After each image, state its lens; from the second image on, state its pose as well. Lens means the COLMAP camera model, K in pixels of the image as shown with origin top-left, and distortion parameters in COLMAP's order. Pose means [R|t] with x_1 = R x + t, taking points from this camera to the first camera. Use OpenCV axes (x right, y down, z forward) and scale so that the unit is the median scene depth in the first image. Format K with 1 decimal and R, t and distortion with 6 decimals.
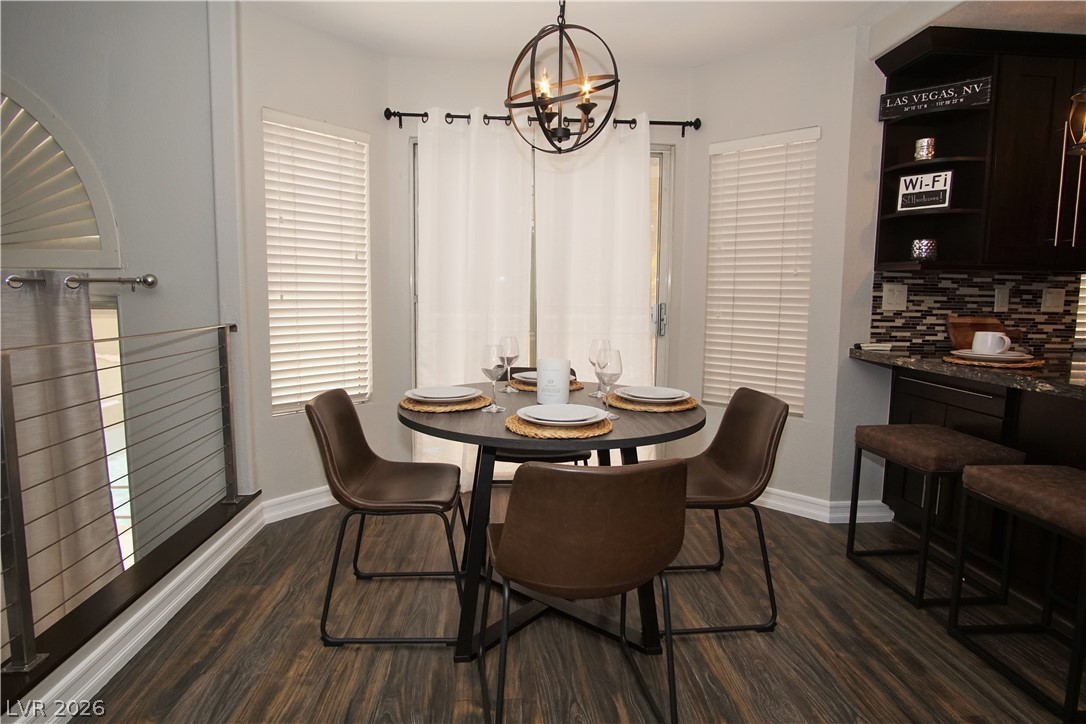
lens RADIAL K [[587.3, 0, 541.0], [0, 587.3, 360.4], [0, 0, 1]] dist [-0.003661, 0.001108]
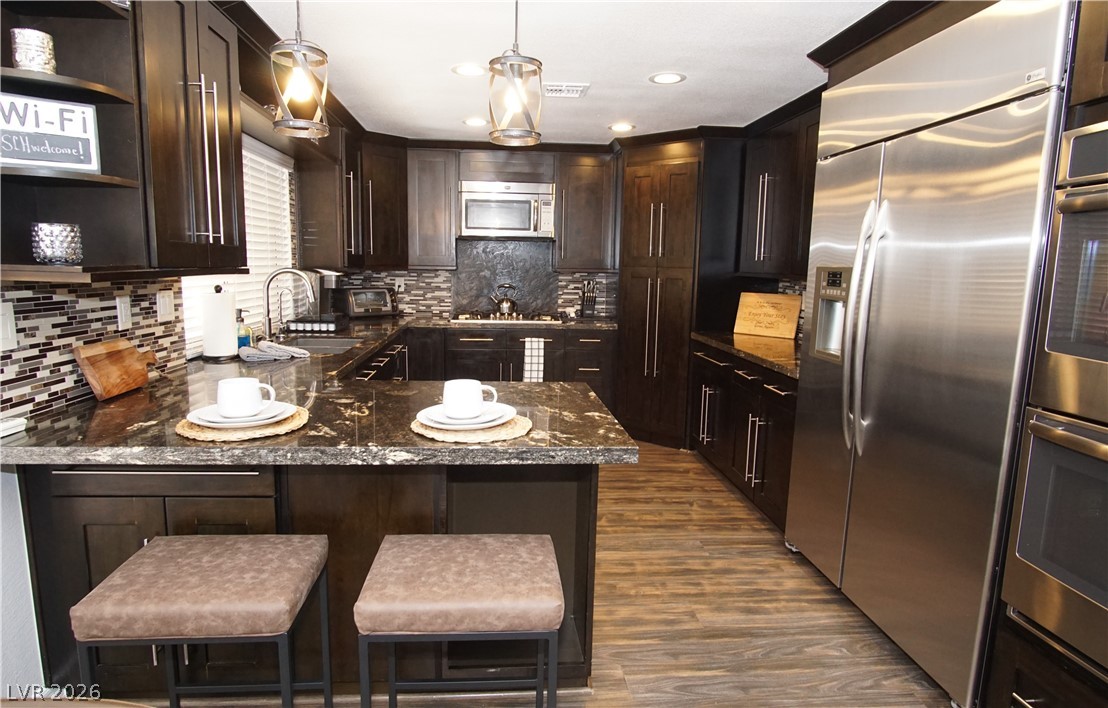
lens RADIAL K [[624.5, 0, 549.4], [0, 624.5, 361.0], [0, 0, 1]] dist [-0.021987, -0.000354]
pose [[-0.013745, -0.169182, 0.985489, 0.053989], [0.091731, 0.981213, 0.169727, -0.124758], [-0.995689, 0.092732, 0.002033, 0.508734]]
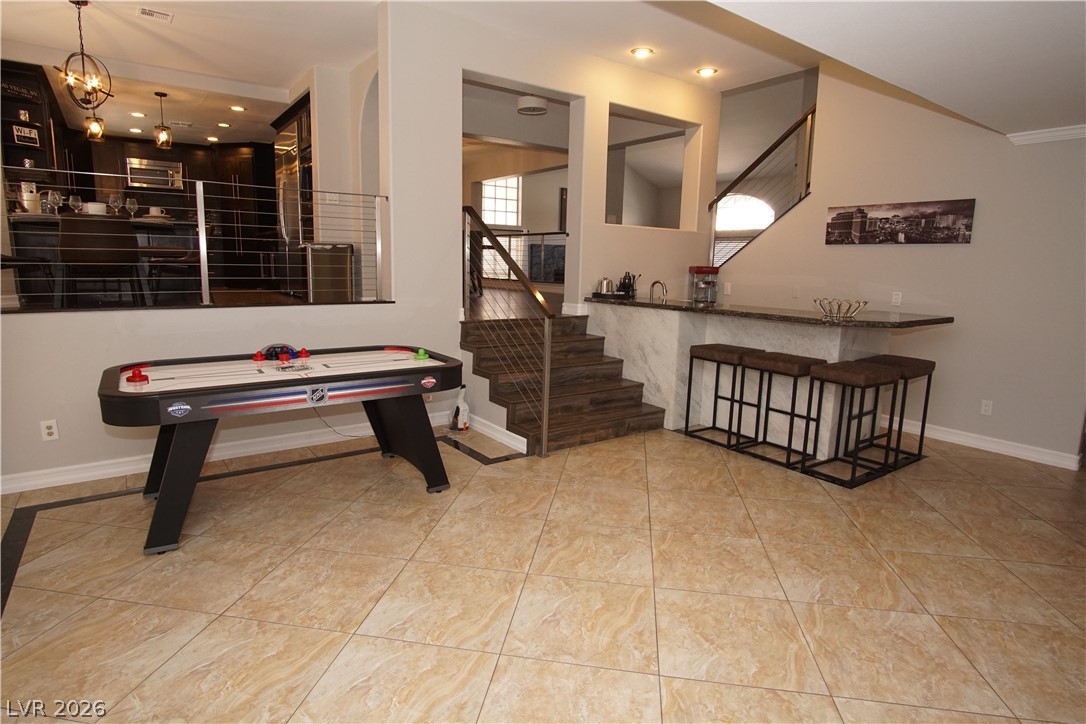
lens RADIAL K [[587.3, 0, 538.1], [0, 587.3, 360.4], [0, 0, 1]] dist [-0.003661, 0.001108]
pose [[-0.516054, -0.164933, 0.840527, -2.012553], [0.070711, 0.969734, 0.233700, 0.121663], [-0.853632, 0.180036, -0.488773, 0.547683]]
